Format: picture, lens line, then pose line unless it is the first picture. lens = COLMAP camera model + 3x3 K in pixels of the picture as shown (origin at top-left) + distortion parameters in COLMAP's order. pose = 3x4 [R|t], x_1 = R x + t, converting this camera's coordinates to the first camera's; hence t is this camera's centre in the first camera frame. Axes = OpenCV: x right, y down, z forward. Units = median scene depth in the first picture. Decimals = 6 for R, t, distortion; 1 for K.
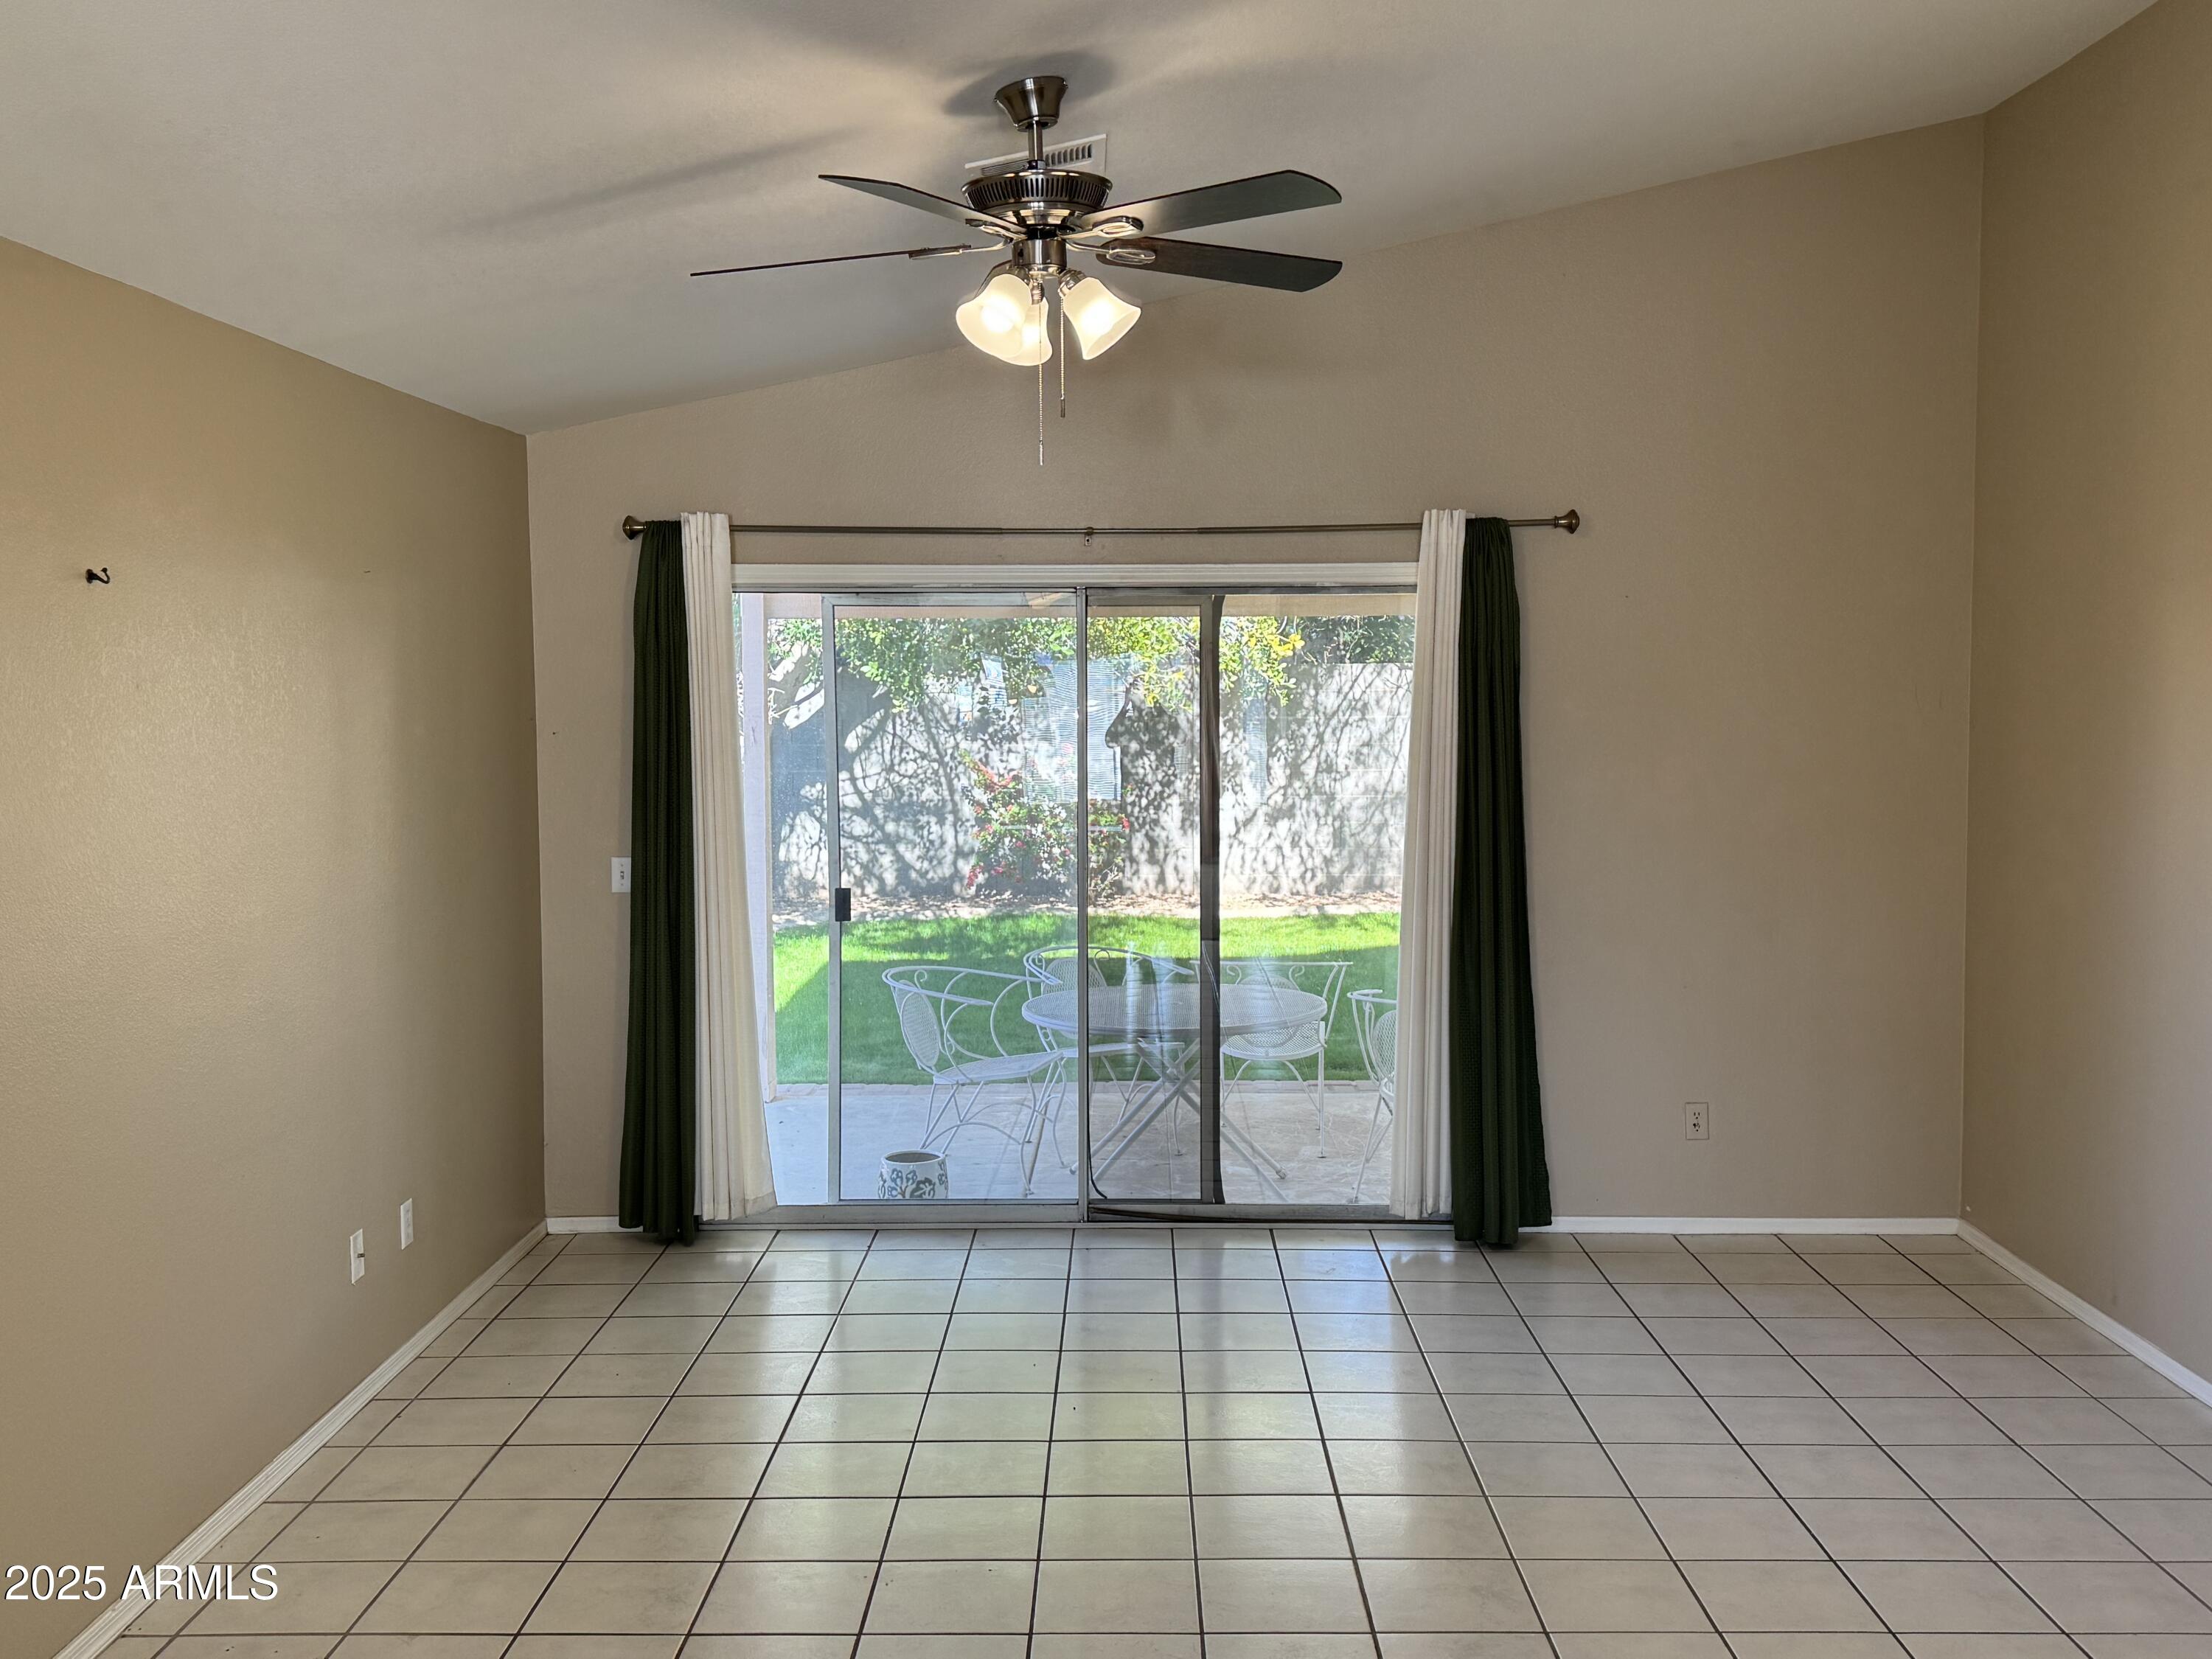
lens RADIAL K [[2026.6, 0, 1113.8], [0, 2026.6, 827.3], [0, 0, 1]] dist [0.069519, 0.000000]
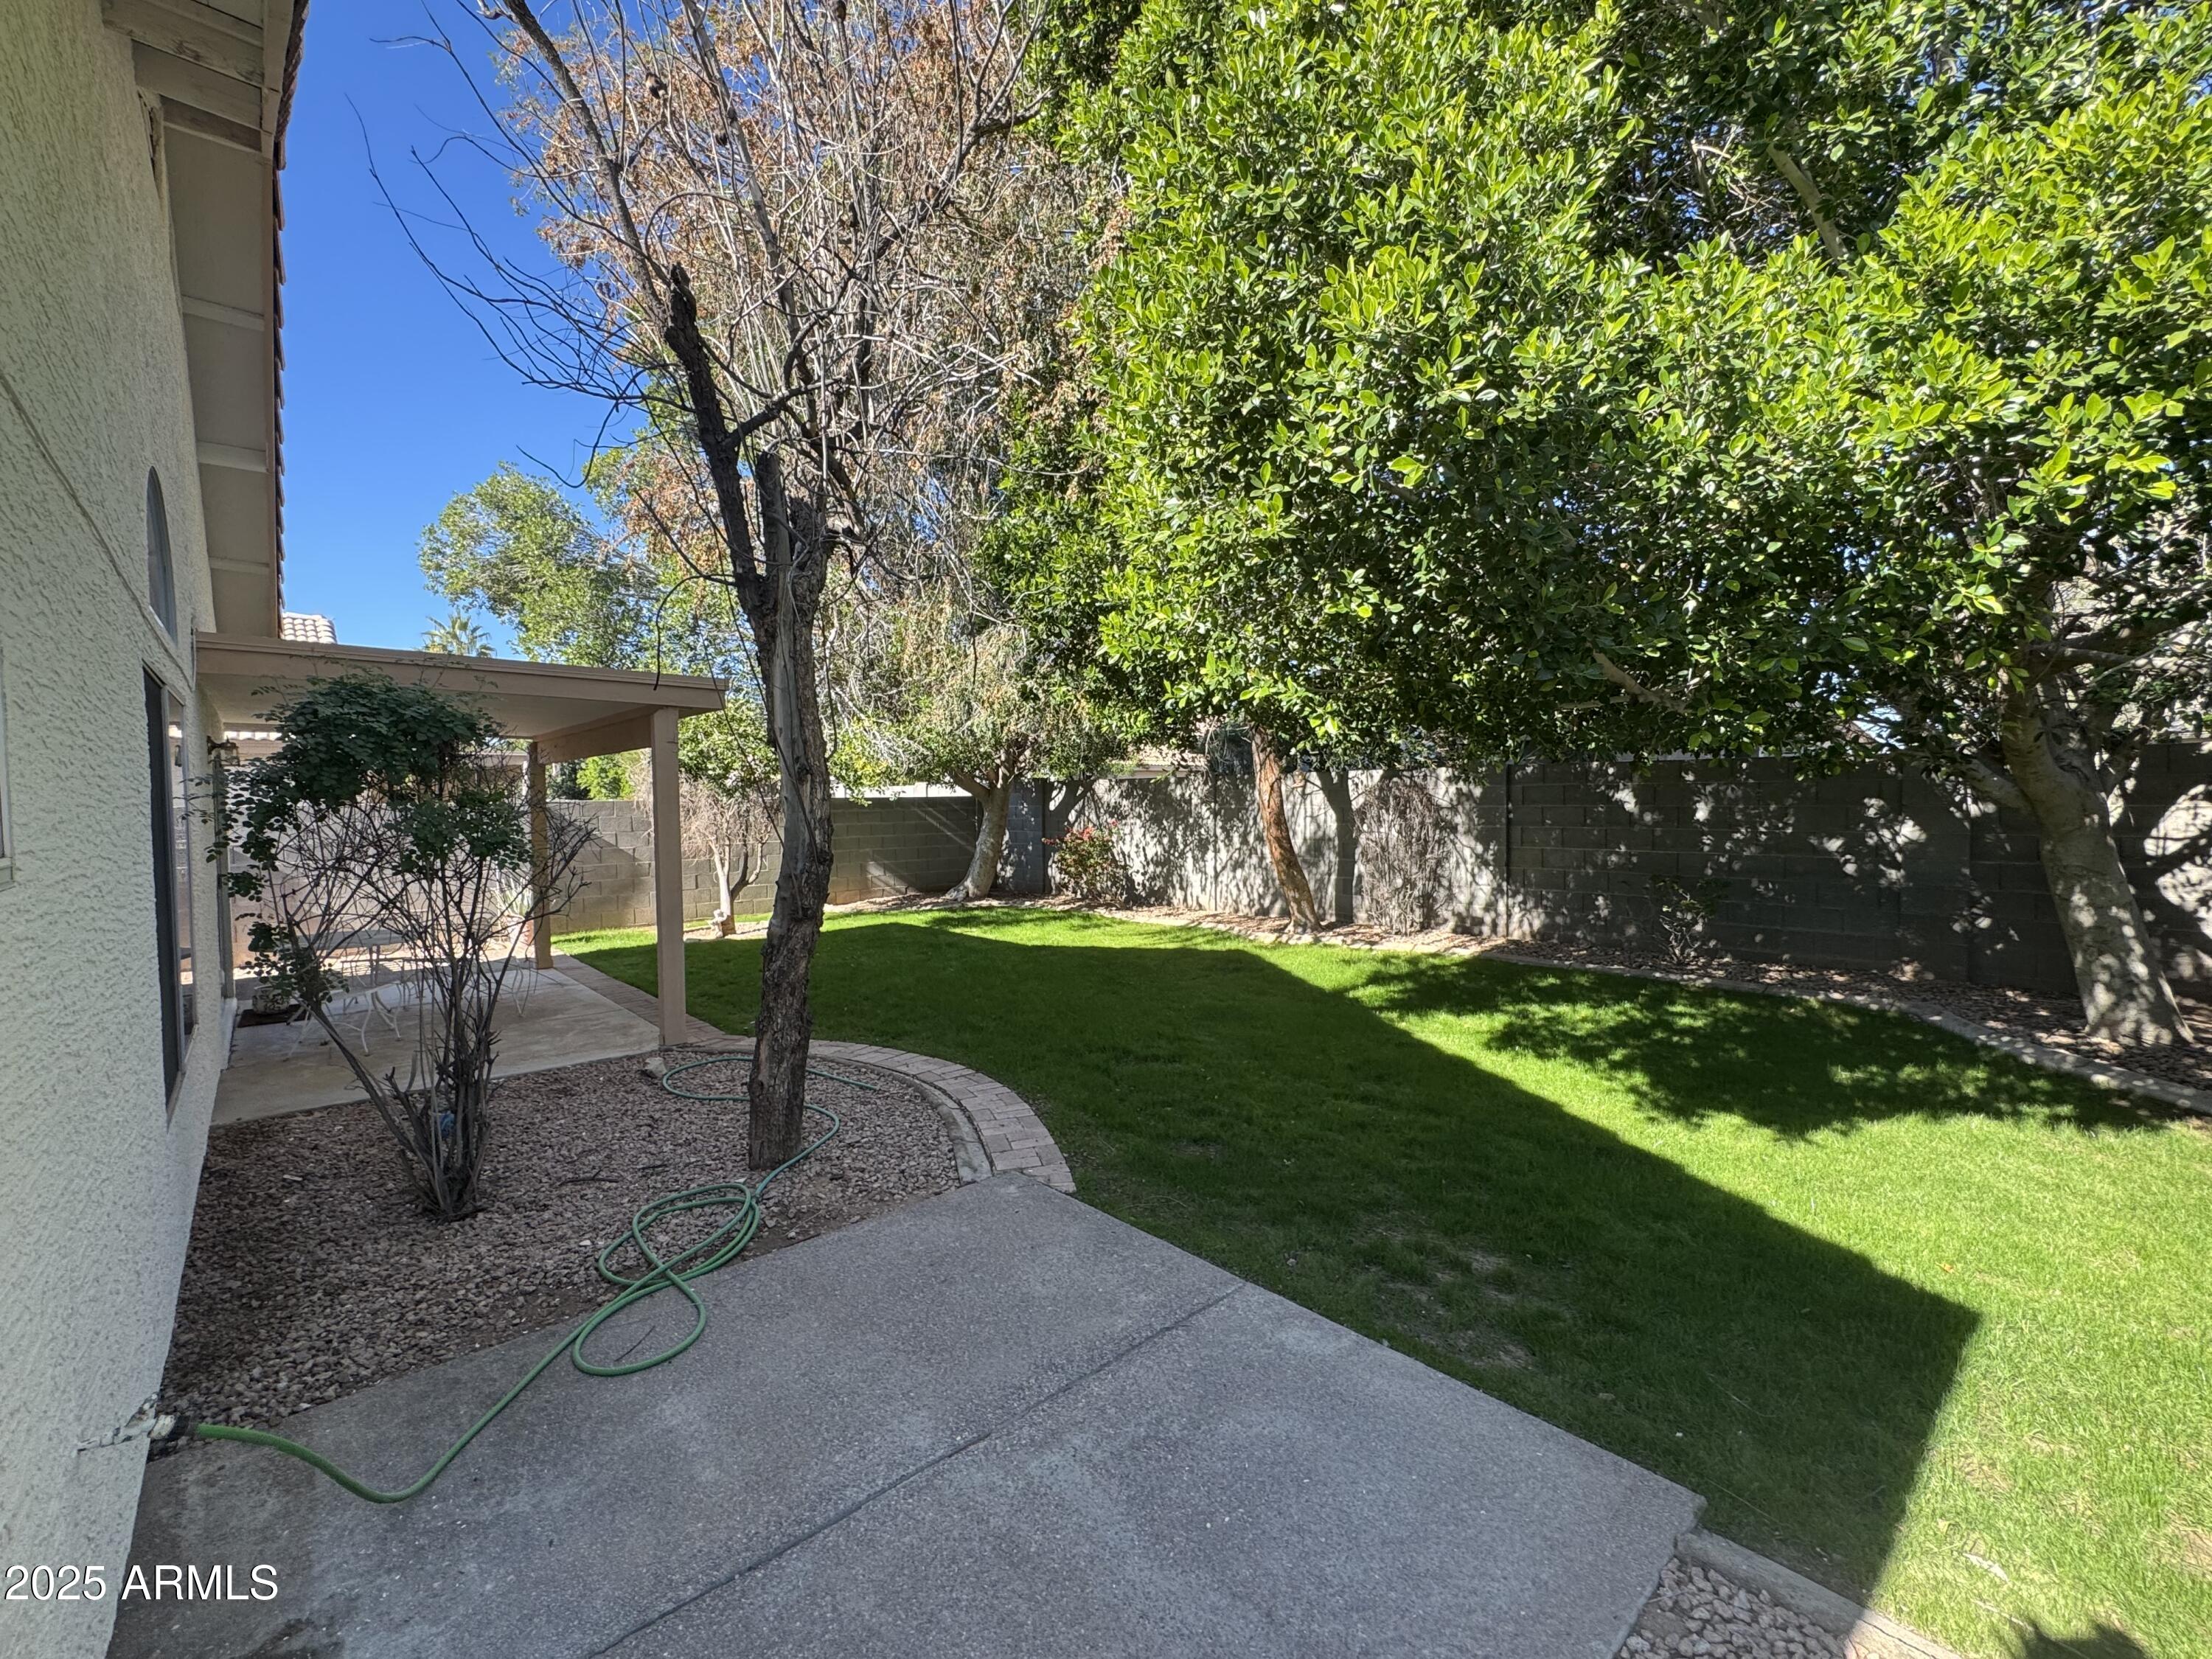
lens RADIAL K [[940.2, 0, 1109.6], [0, 940.2, 827.9], [0, 0, 1]] dist [-0.003829, 0.000634]
pose [[0.673777, 0.025371, -0.738499, 1.383002], [-0.044731, 0.998978, -0.006491, -0.065650], [0.737580, 0.037407, 0.674223, 0.991813]]
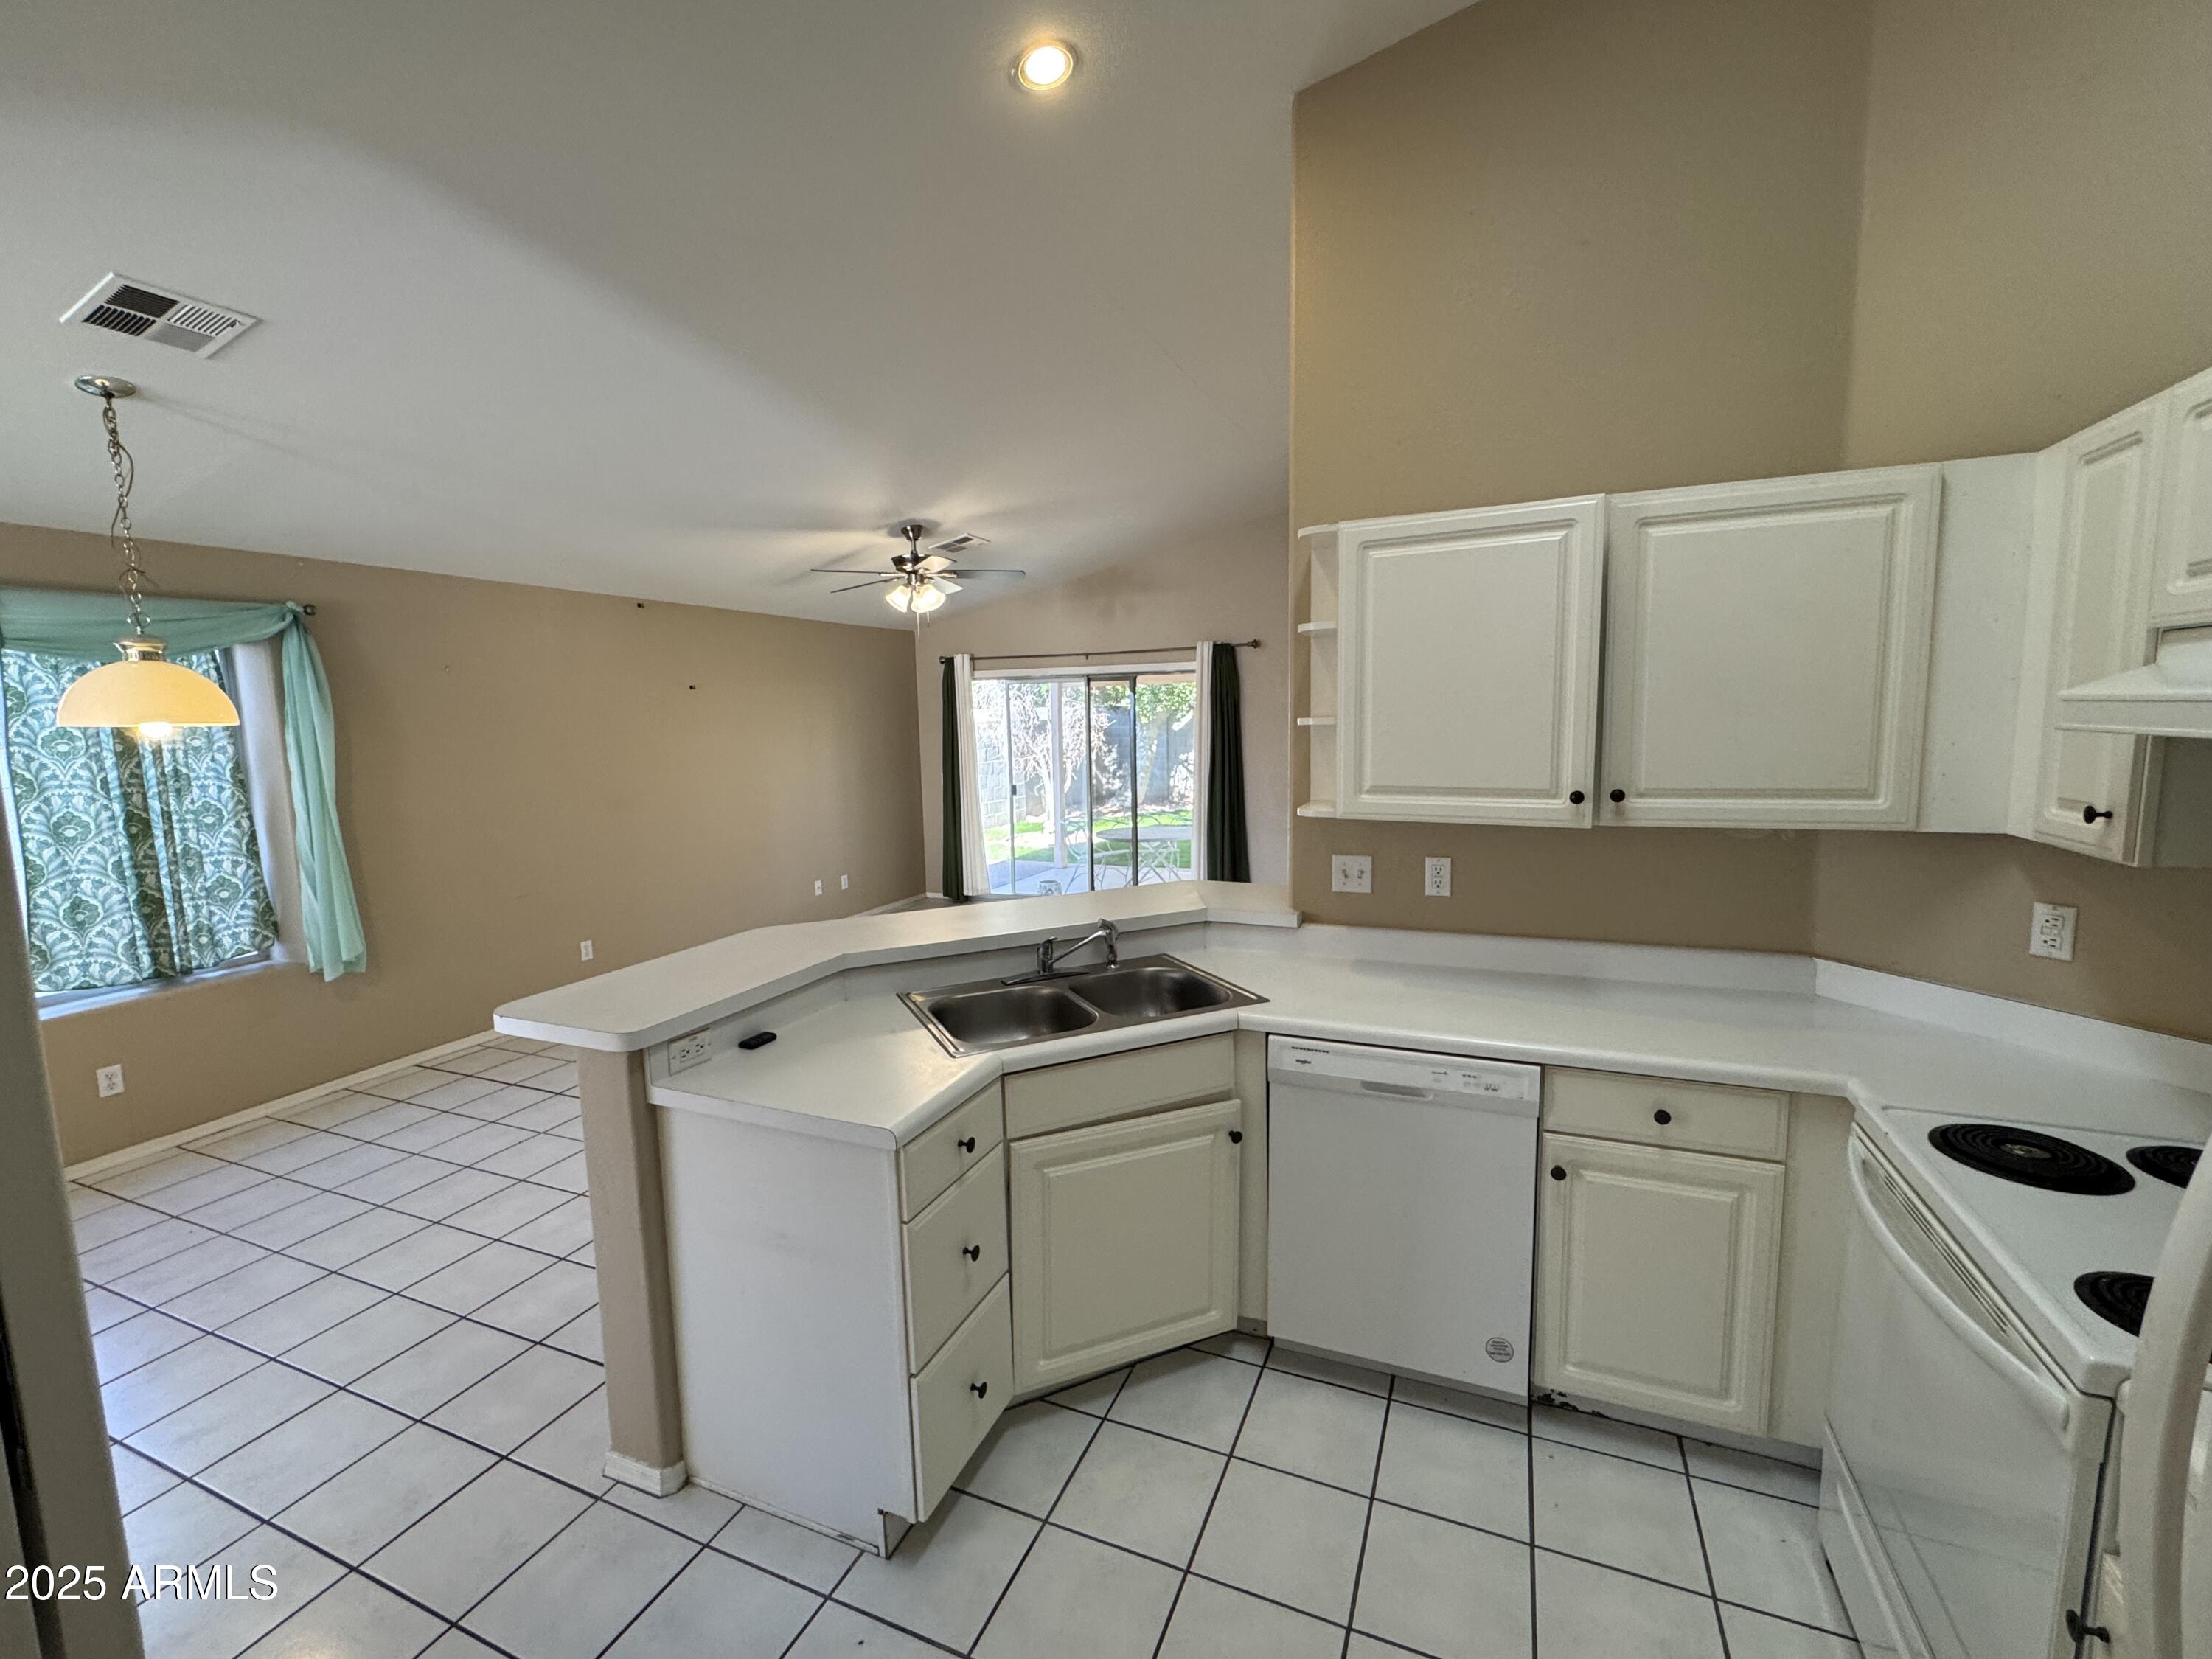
lens RADIAL K [[940.2, 0, 1101.2], [0, 940.2, 842.4], [0, 0, 1]] dist [-0.003829, 0.000634]
pose [[0.925242, 0.034218, -0.377831, 0.449574], [-0.008863, 0.997602, 0.068644, 0.018462], [0.379274, -0.060163, 0.923326, -0.165195]]
